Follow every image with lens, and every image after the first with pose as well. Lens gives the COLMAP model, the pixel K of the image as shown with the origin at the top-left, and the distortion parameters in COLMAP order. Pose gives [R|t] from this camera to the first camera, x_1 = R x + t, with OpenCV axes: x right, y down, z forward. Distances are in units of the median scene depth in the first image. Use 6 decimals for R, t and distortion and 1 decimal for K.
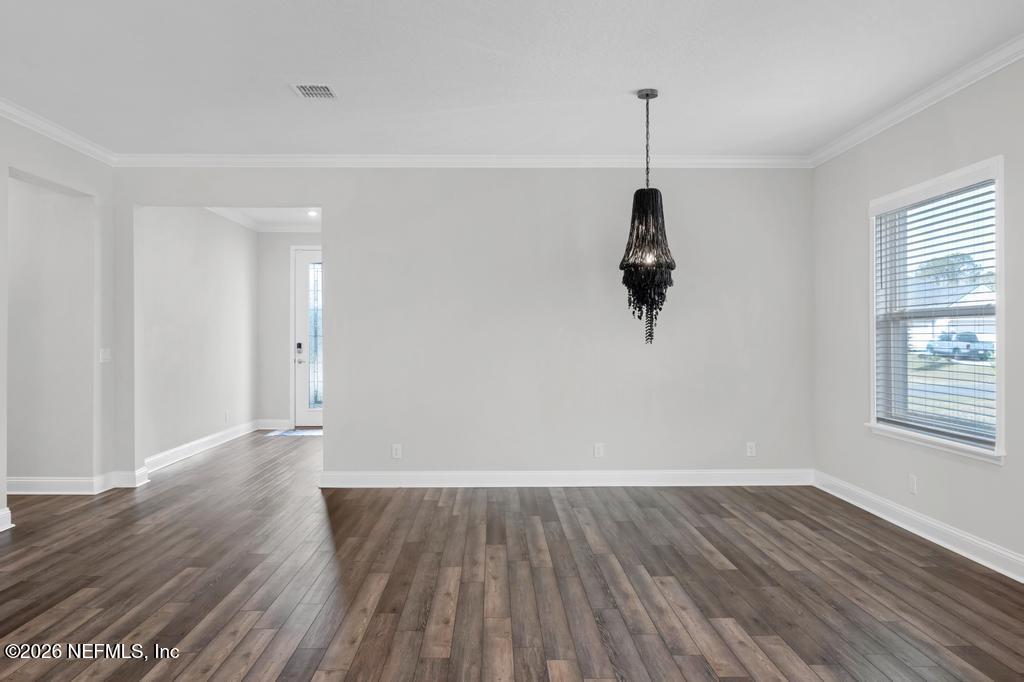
lens RADIAL K [[751.0, 0, 507.4], [0, 751.0, 338.7], [0, 0, 1]] dist [-0.005256, -0.001375]
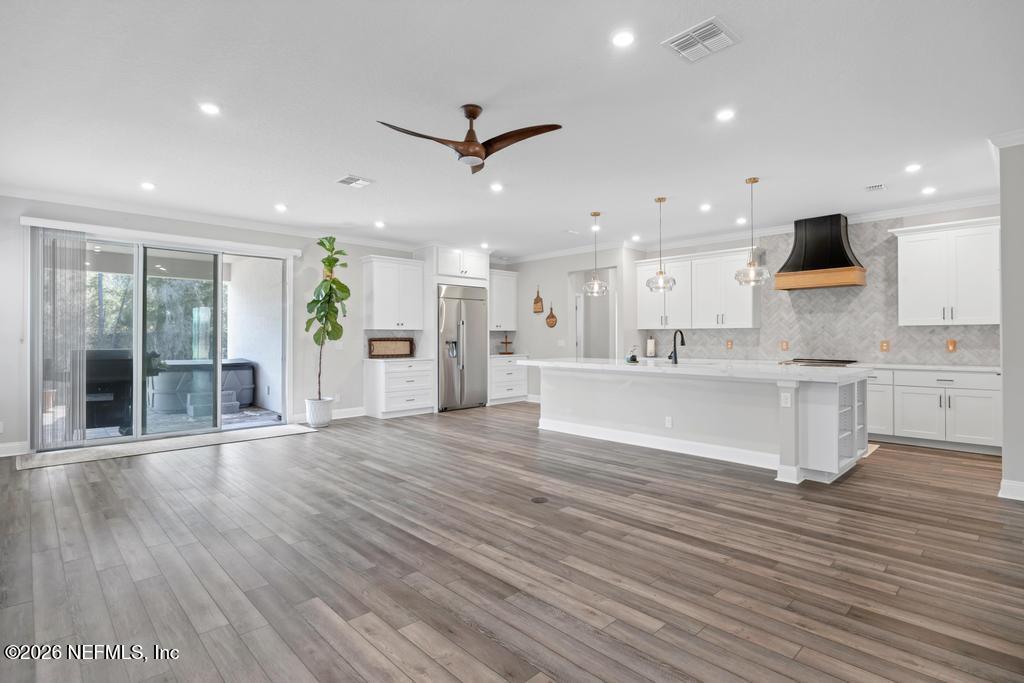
lens RADIAL K [[511.4, 0, 506.3], [0, 511.4, 336.0], [0, 0, 1]] dist [-0.011925, -0.000147]
pose [[-0.737579, -0.000112, -0.675261, 0.531132], [0.002572, 0.999992, -0.002976, 0.003912], [0.675256, -0.003932, -0.737573, 1.010776]]
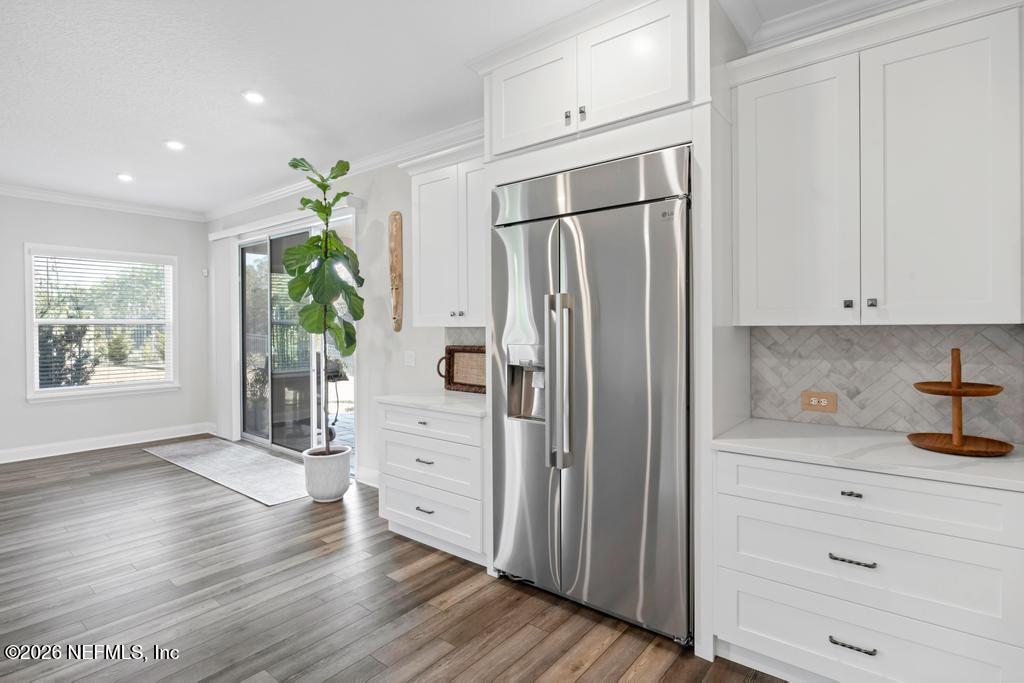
lens RADIAL K [[511.4, 0, 505.6], [0, 511.4, 333.1], [0, 0, 1]] dist [-0.011925, -0.000147]
pose [[-0.763169, -0.005766, 0.646173, -1.088259], [0.001711, 0.999939, 0.010943, -0.026773], [-0.646196, 0.009457, -0.763113, -0.176716]]
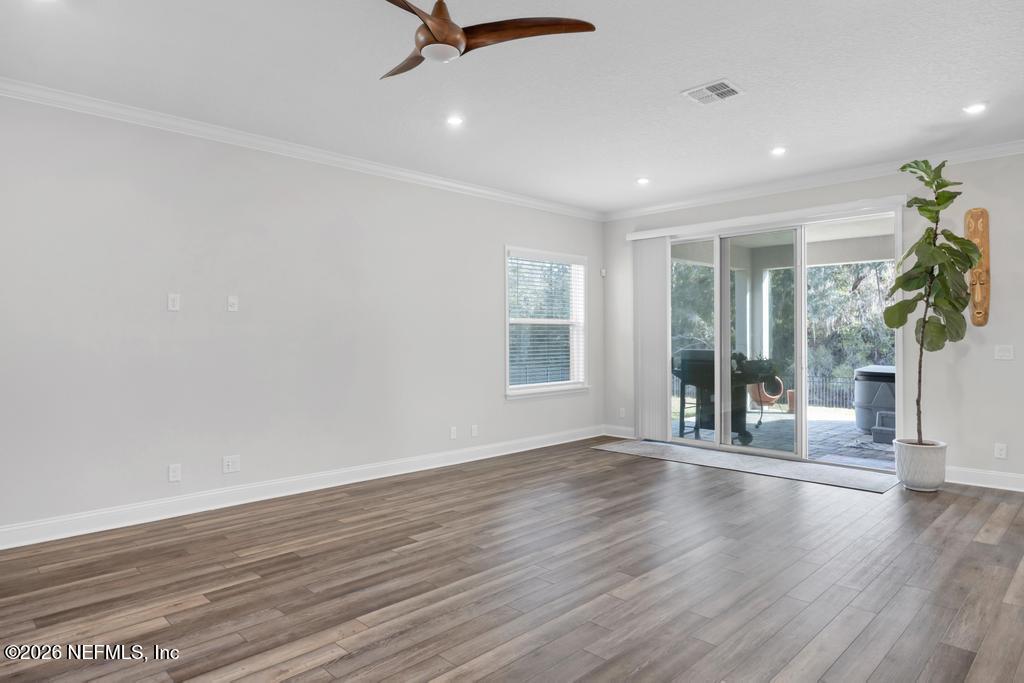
lens RADIAL K [[610.8, 0, 508.8], [0, 610.8, 338.3], [0, 0, 1]] dist [-0.008920, -0.000401]
pose [[-0.685683, 0.002749, 0.727895, -0.499401], [0.004766, 0.999988, 0.000712, 0.001042], [-0.727884, 0.003958, -0.685688, 0.722720]]
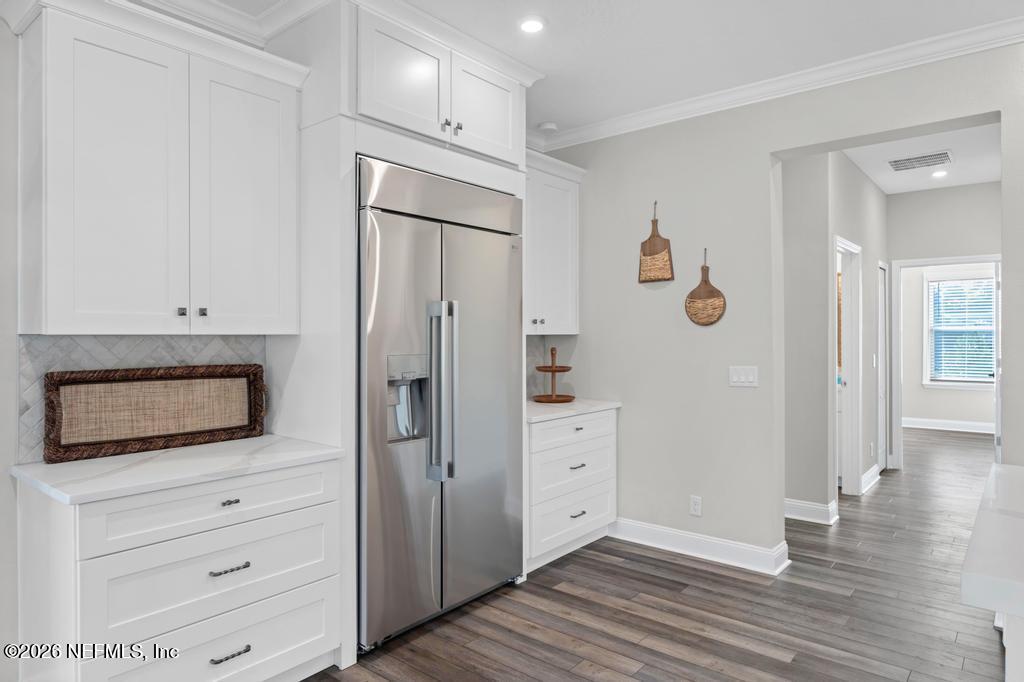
lens RADIAL K [[627.4, 0, 505.2], [0, 627.4, 334.1], [0, 0, 1]] dist [-0.015953, 0.001005]
pose [[-0.658627, -0.001487, -0.752468, -0.270356], [0.001407, 0.999994, -0.003208, -0.026063], [0.752468, -0.003171, -0.658621, -0.151156]]
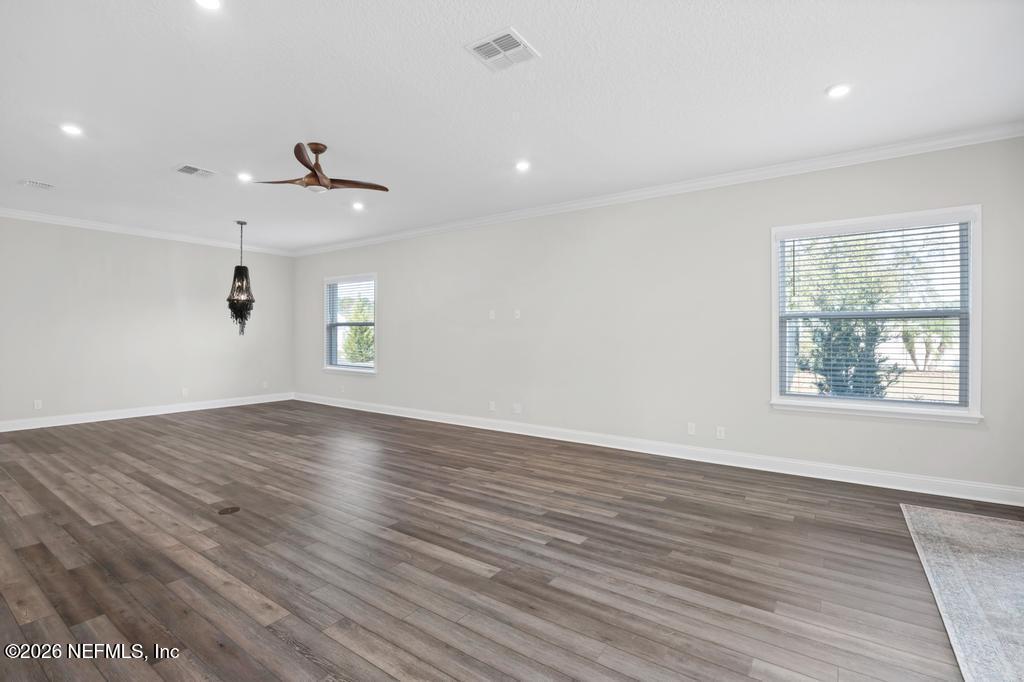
lens RADIAL K [[471.9, 0, 505.8], [0, 471.9, 335.3], [0, 0, 1]] dist [-0.018655, -0.000085]
pose [[0.594992, 0.002802, 0.803726, -0.531787], [-0.005531, 0.999985, 0.000608, 0.001568], [-0.803712, -0.004807, 0.594999, -0.522485]]
